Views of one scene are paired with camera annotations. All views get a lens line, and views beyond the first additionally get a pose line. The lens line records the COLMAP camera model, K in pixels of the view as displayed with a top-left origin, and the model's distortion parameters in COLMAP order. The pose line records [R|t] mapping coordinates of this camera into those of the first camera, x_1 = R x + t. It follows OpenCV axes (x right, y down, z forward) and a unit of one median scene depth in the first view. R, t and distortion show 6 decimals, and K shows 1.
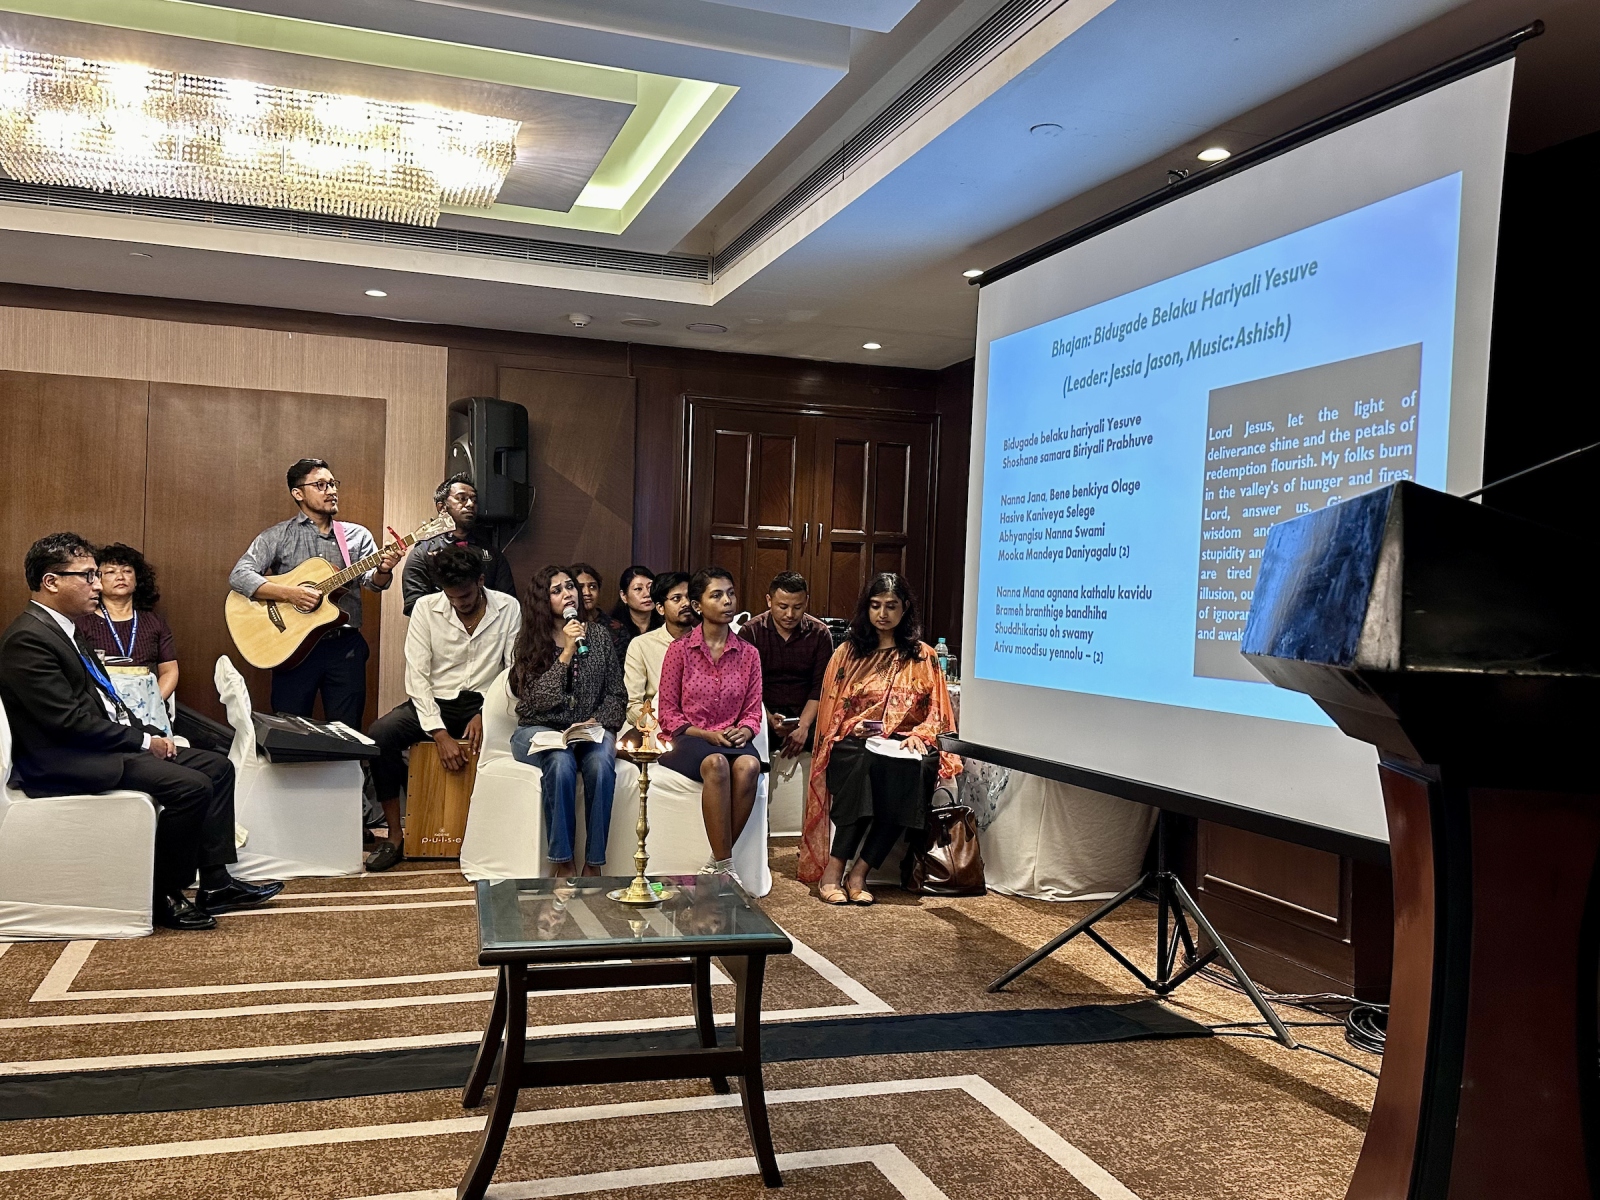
lens RADIAL K [[1294.5, 0, 791.4], [0, 1294.5, 600.9], [0, 0, 1]] dist [0.039204, -0.033110]
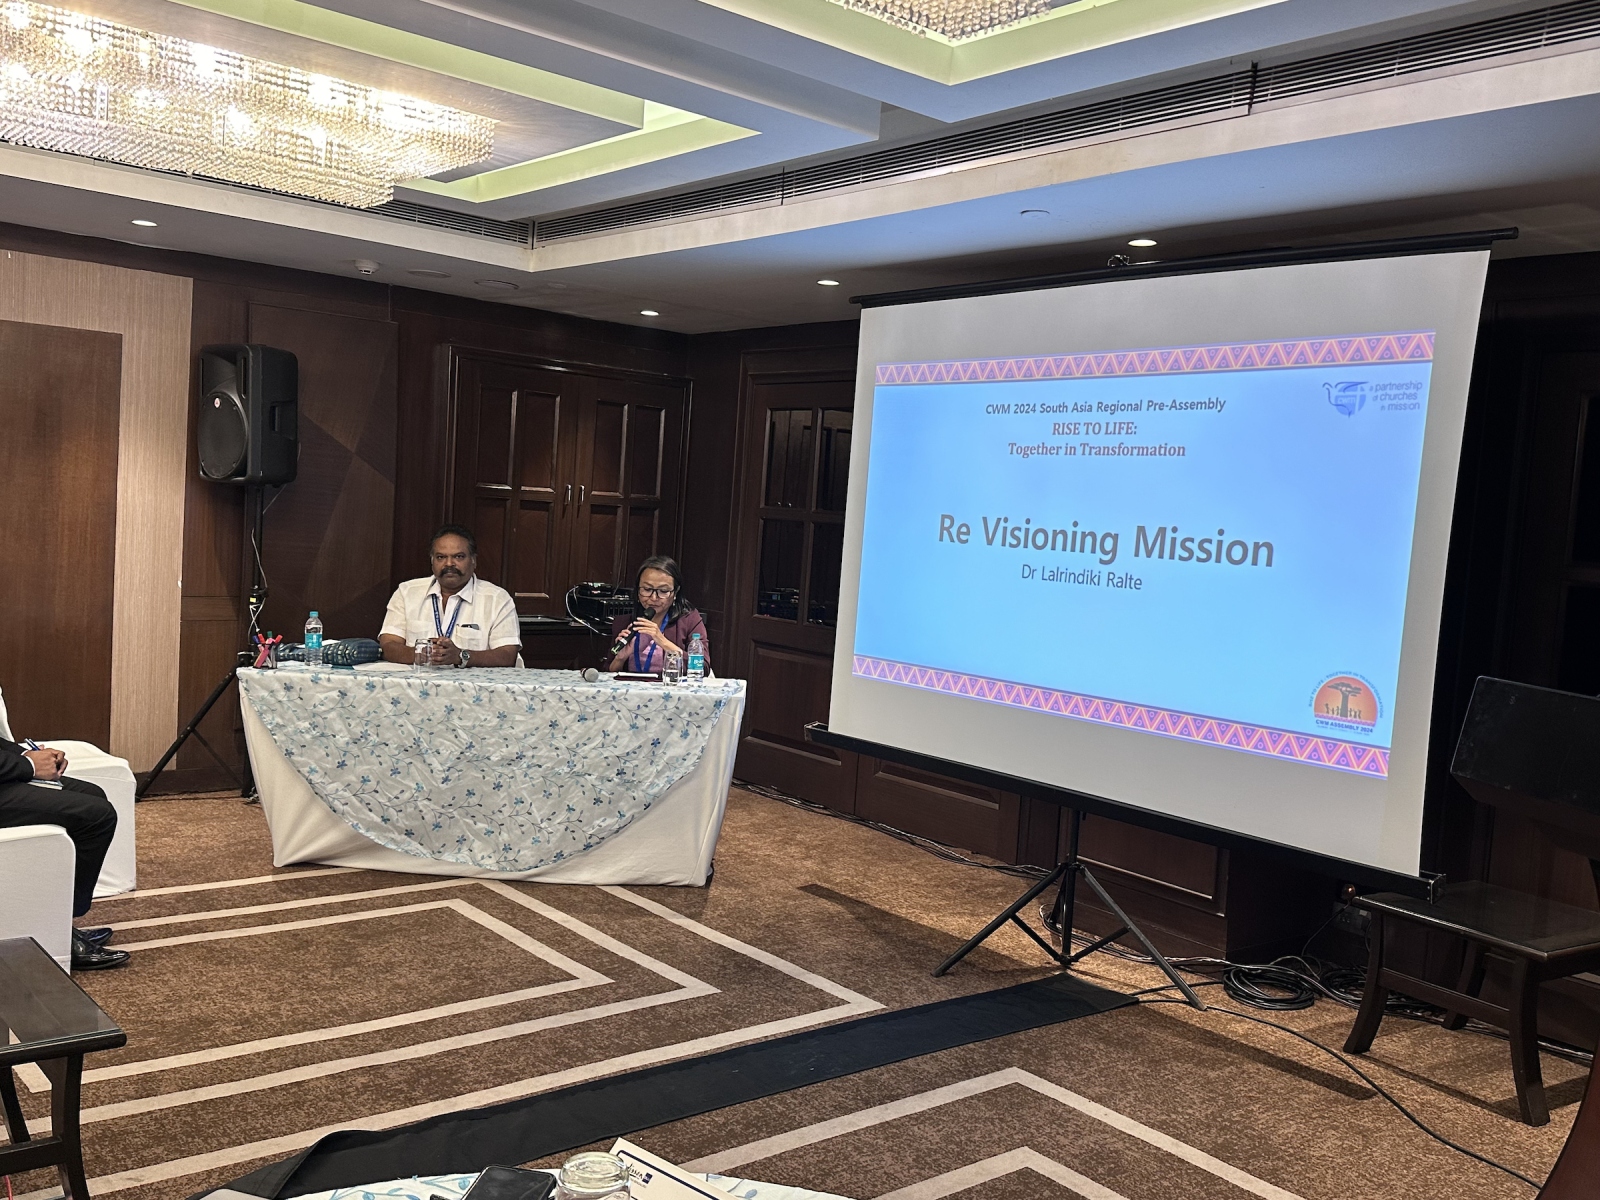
lens RADIAL K [[1294.5, 0, 808.3], [0, 1294.5, 595.6], [0, 0, 1]] dist [0.039204, -0.033110]
pose [[0.943558, 0.012015, 0.330989, -0.322931], [-0.032941, 0.997791, 0.057684, -0.087859], [-0.329565, -0.065332, 0.941870, 0.000207]]
